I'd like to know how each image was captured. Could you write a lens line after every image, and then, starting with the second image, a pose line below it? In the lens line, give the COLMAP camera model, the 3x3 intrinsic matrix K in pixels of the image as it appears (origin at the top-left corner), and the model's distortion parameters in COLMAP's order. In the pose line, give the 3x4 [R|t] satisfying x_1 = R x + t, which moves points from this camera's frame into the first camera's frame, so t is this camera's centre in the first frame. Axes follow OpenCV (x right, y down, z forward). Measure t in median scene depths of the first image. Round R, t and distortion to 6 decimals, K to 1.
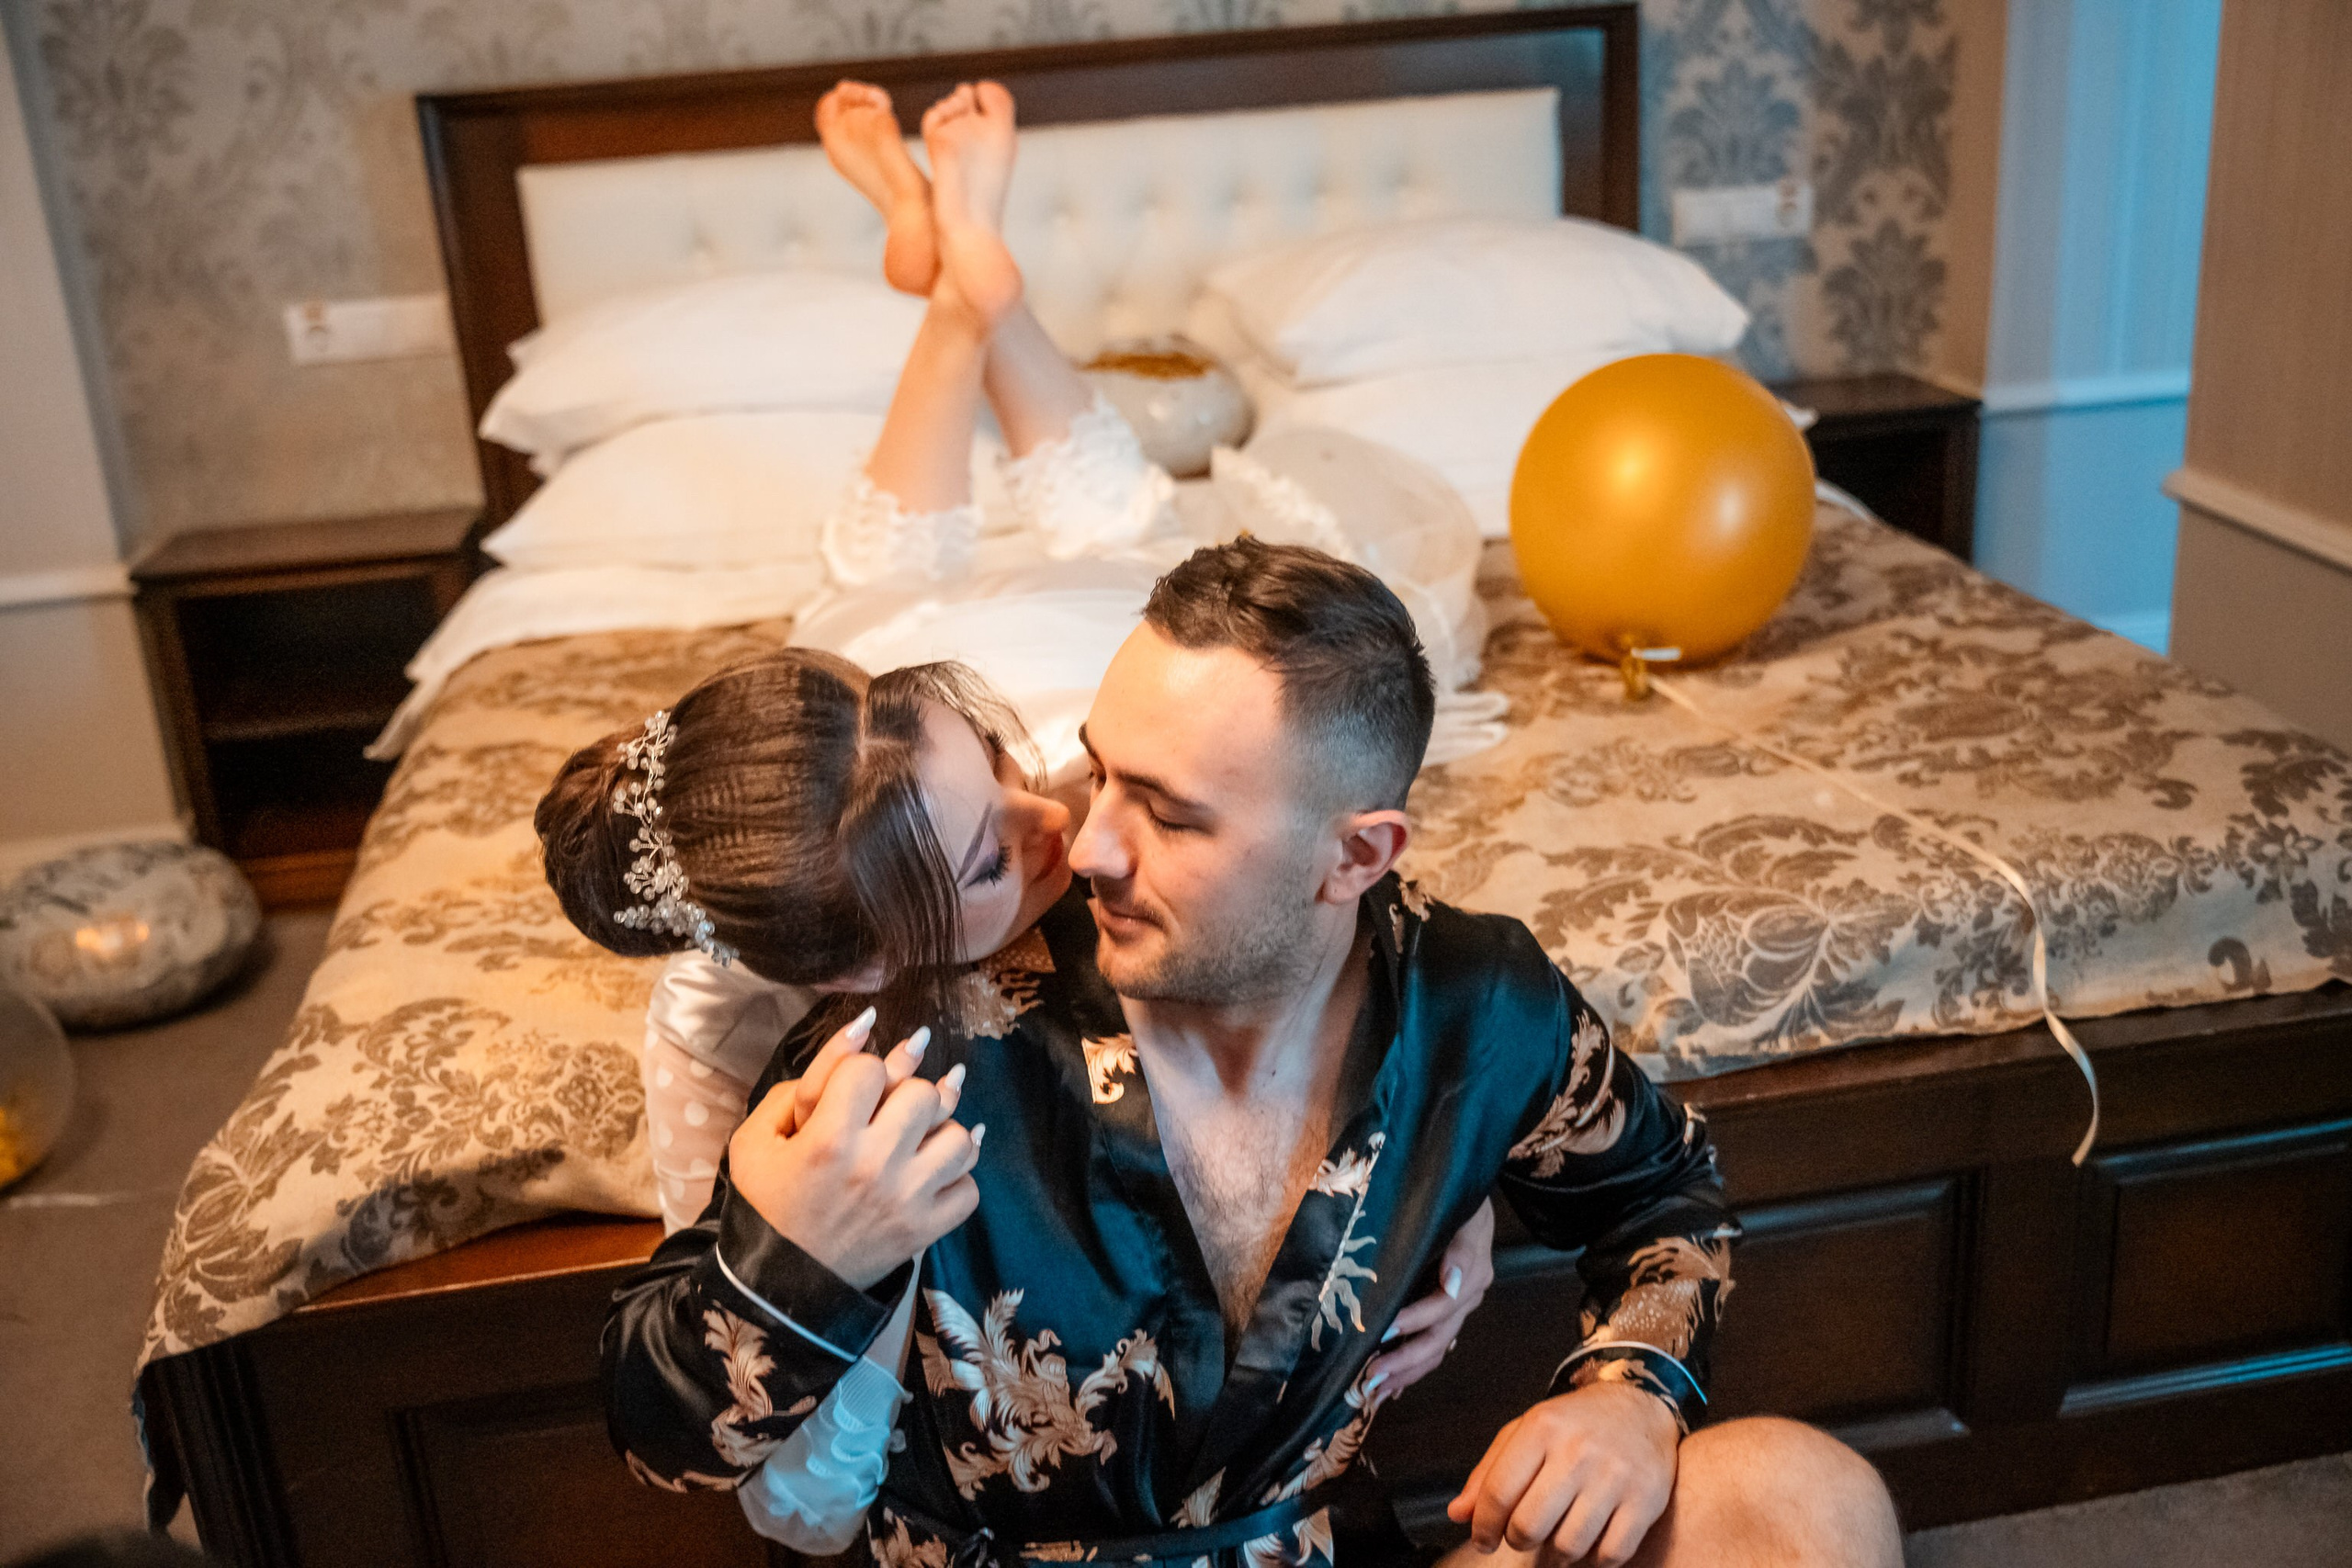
lens RADIAL K [[2270.8, 0, 1176.0], [0, 2270.8, 784.0], [0, 0, 1]] dist [0.000985, -0.016624]
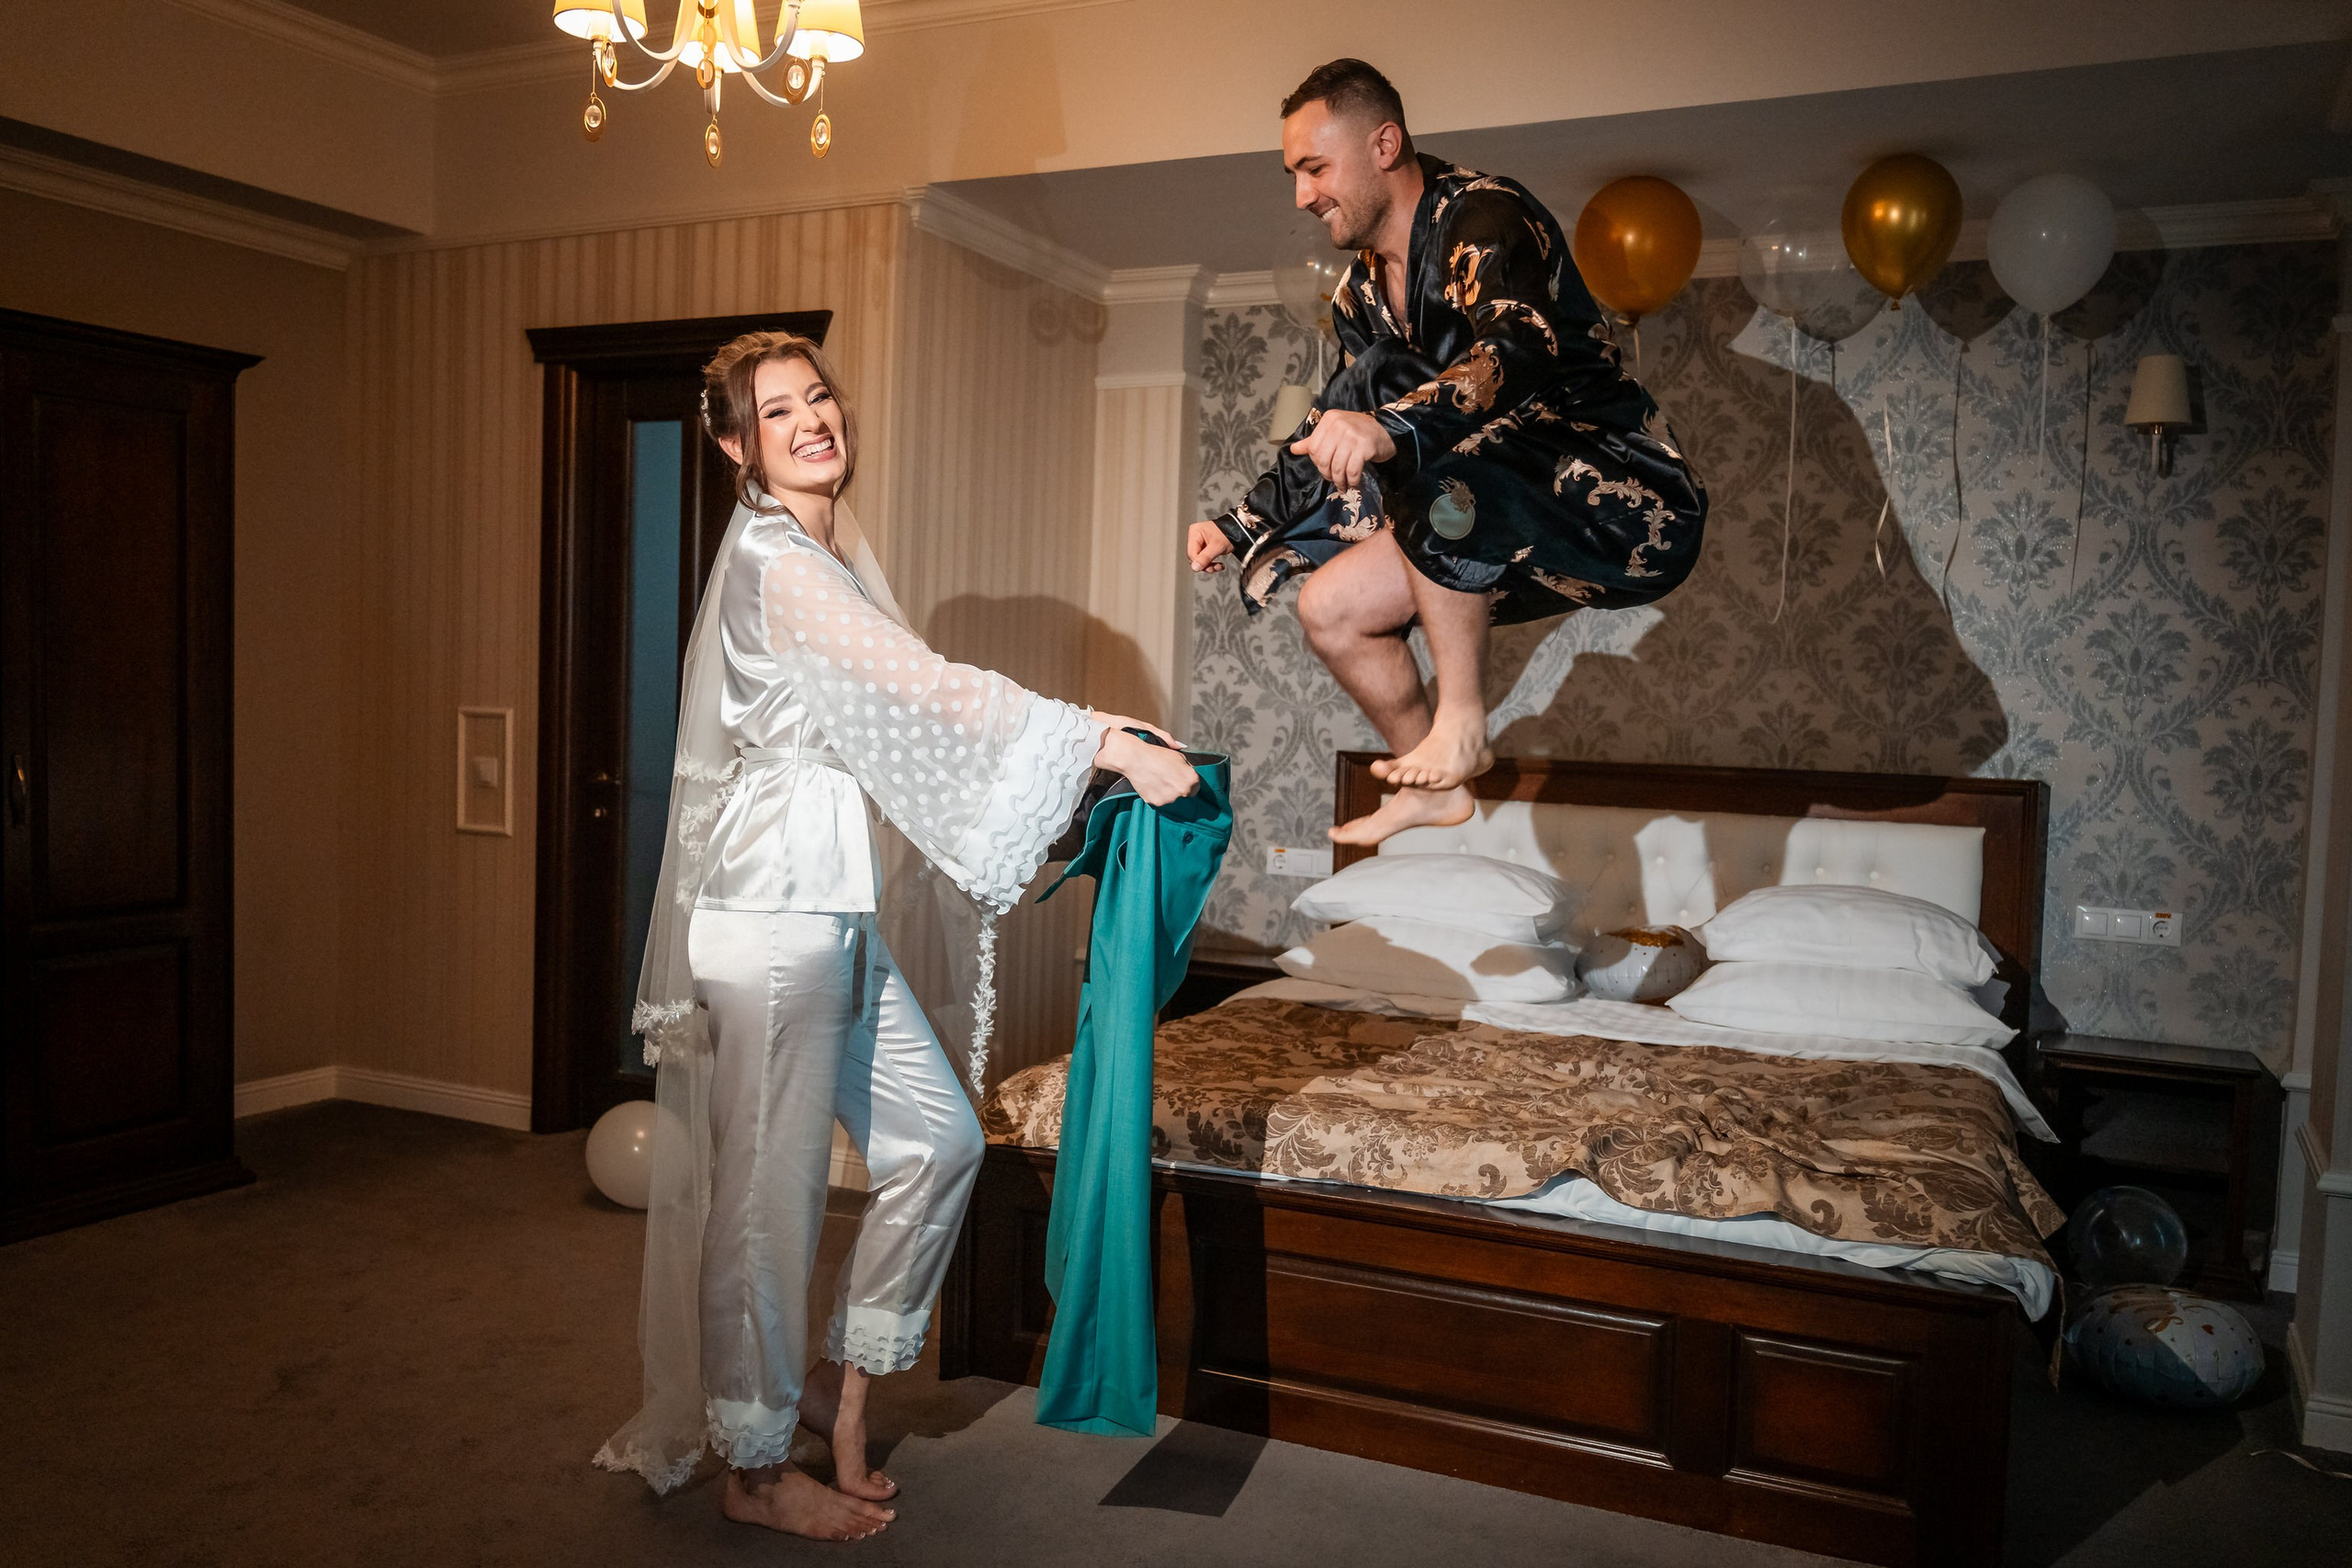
lens RADIAL K [[1873.5, 0, 1176.0], [0, 1873.5, 784.0], [0, 0, 1]] dist [-0.017099, -0.009146]
pose [[0.818463, 0.118644, -0.562176, 0.837321], [-0.278319, 0.937858, -0.207270, 0.184463], [0.502650, 0.326107, 0.800623, -0.670070]]
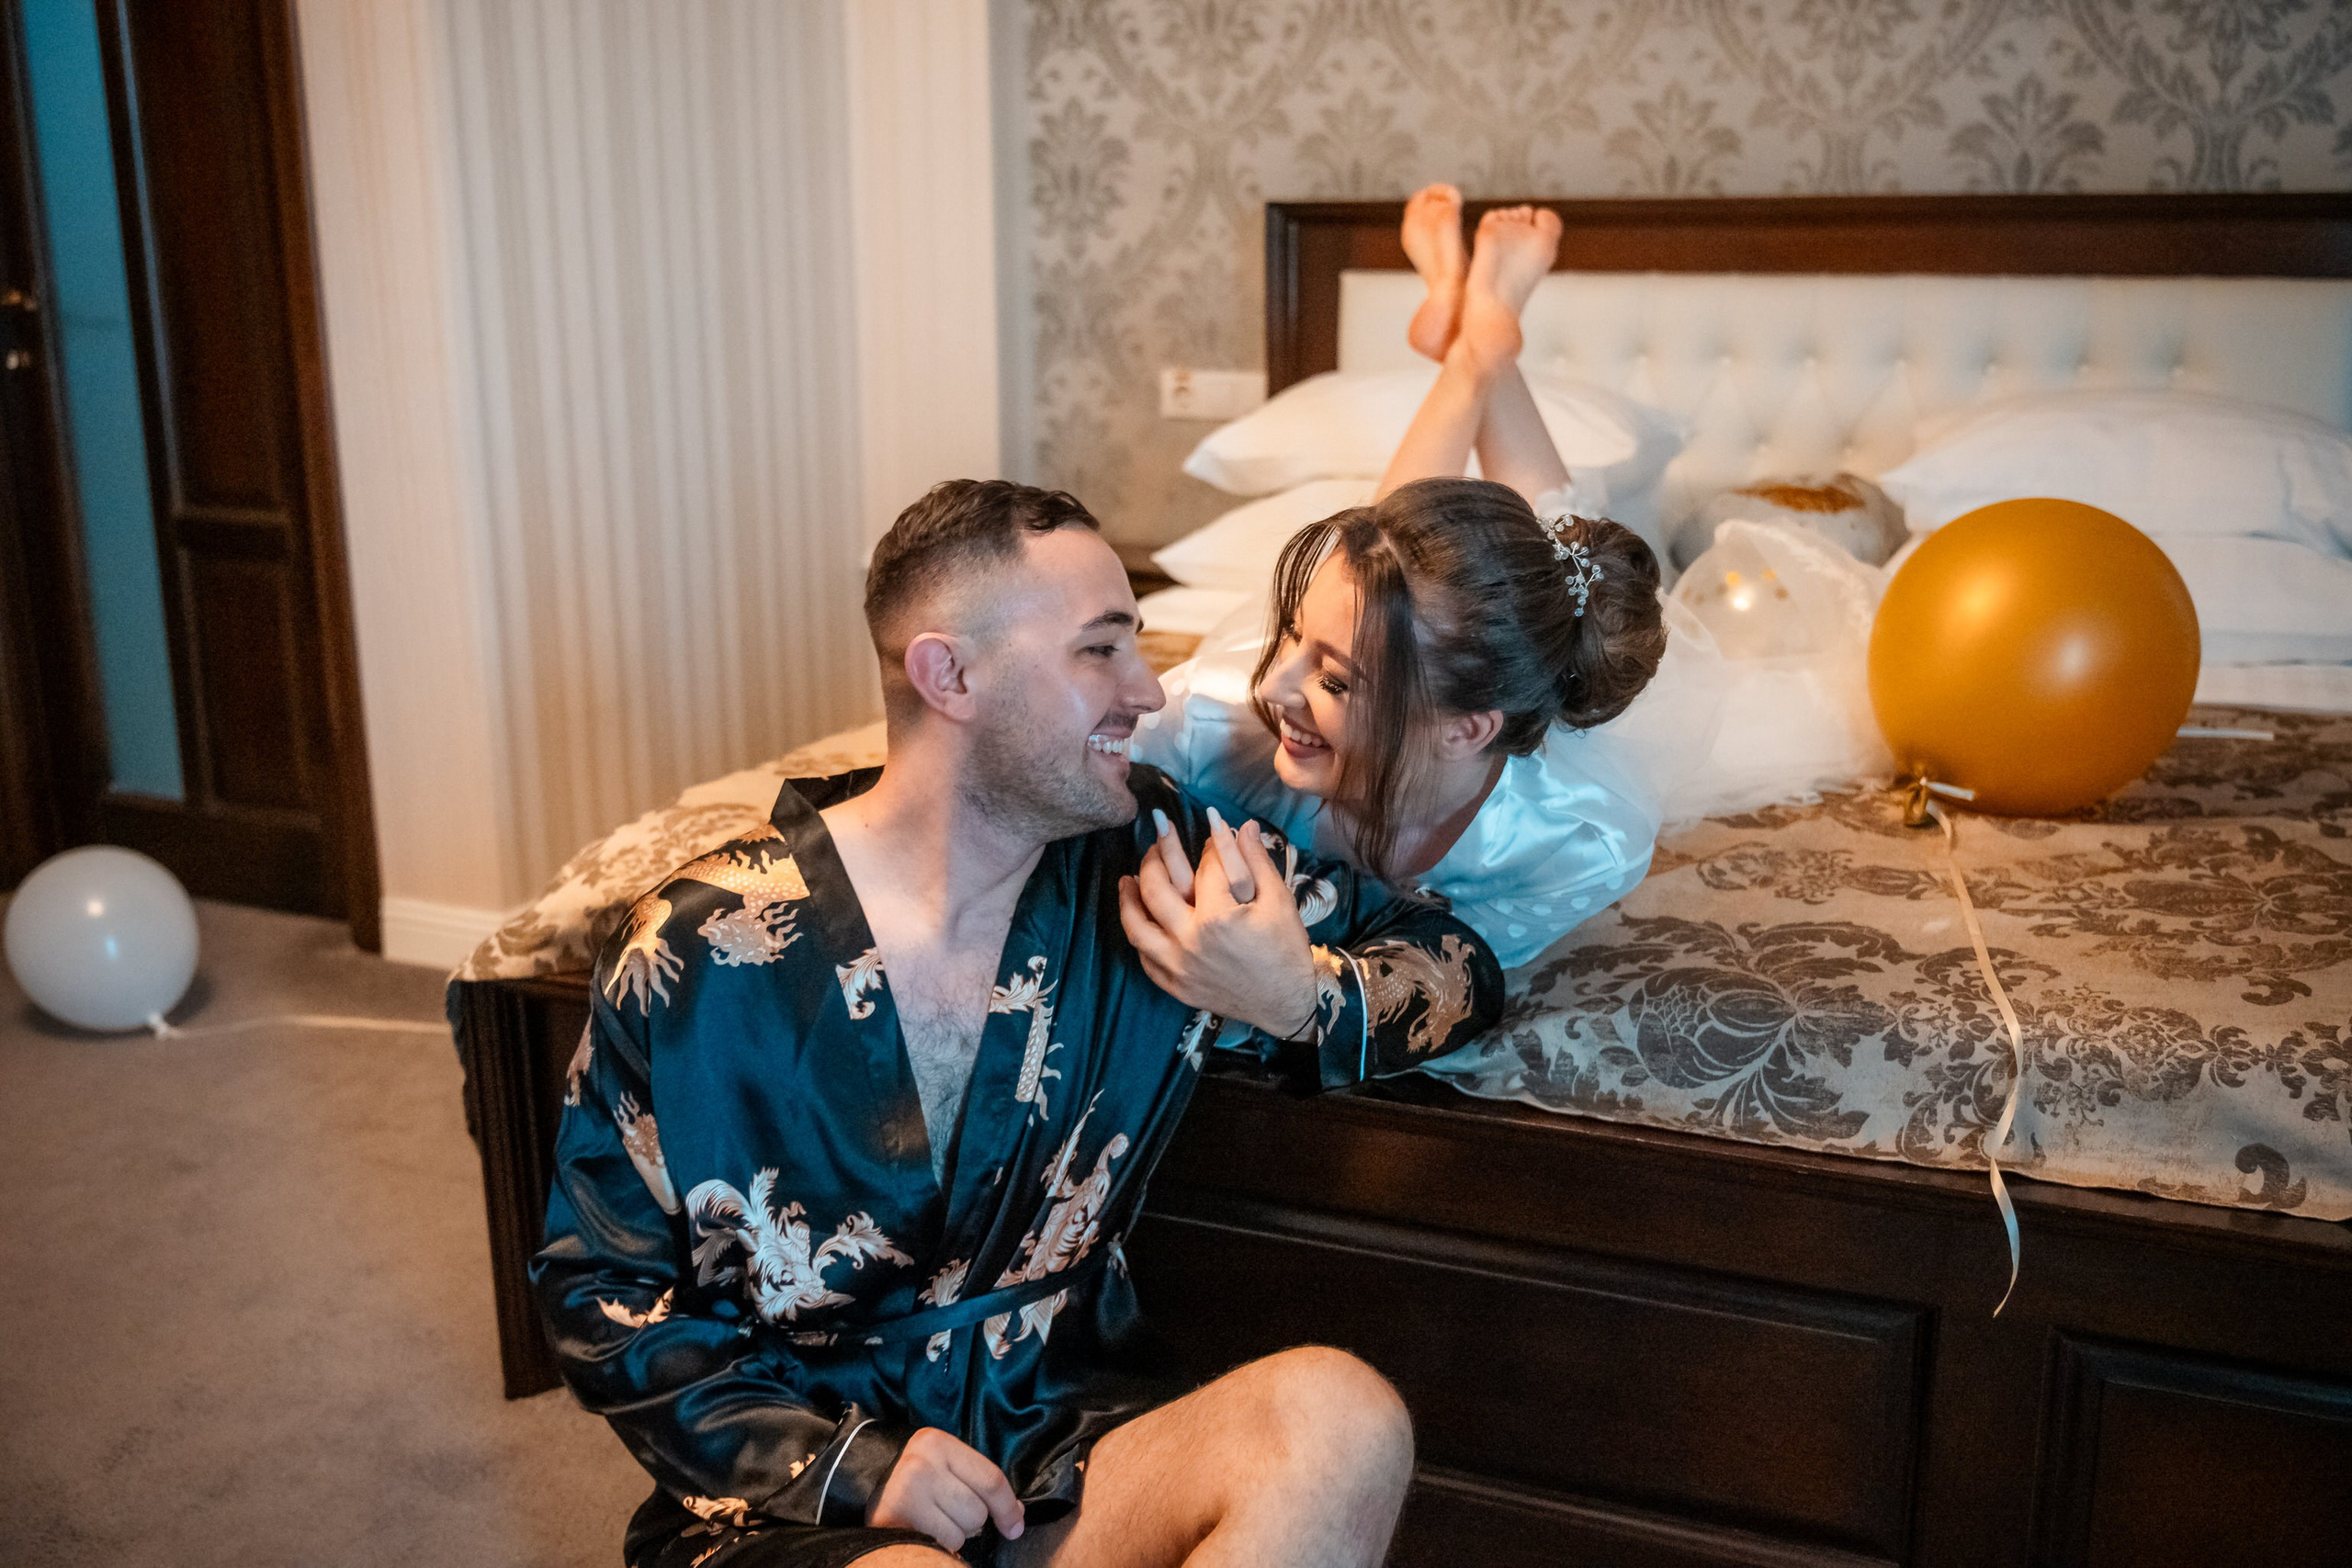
lens RADIAL K [[2270.8, 0, 1176.0], [0, 2270.8, 784.0], [0, 0, 1]] dist [0.000985, -0.016624]
pose [[0.833783, 0.192866, -0.517310, 0.528159], [-0.233752, 0.972191, -0.014297, 0.039503], [0.500166, 0.132843, 0.855679, -0.010512]]
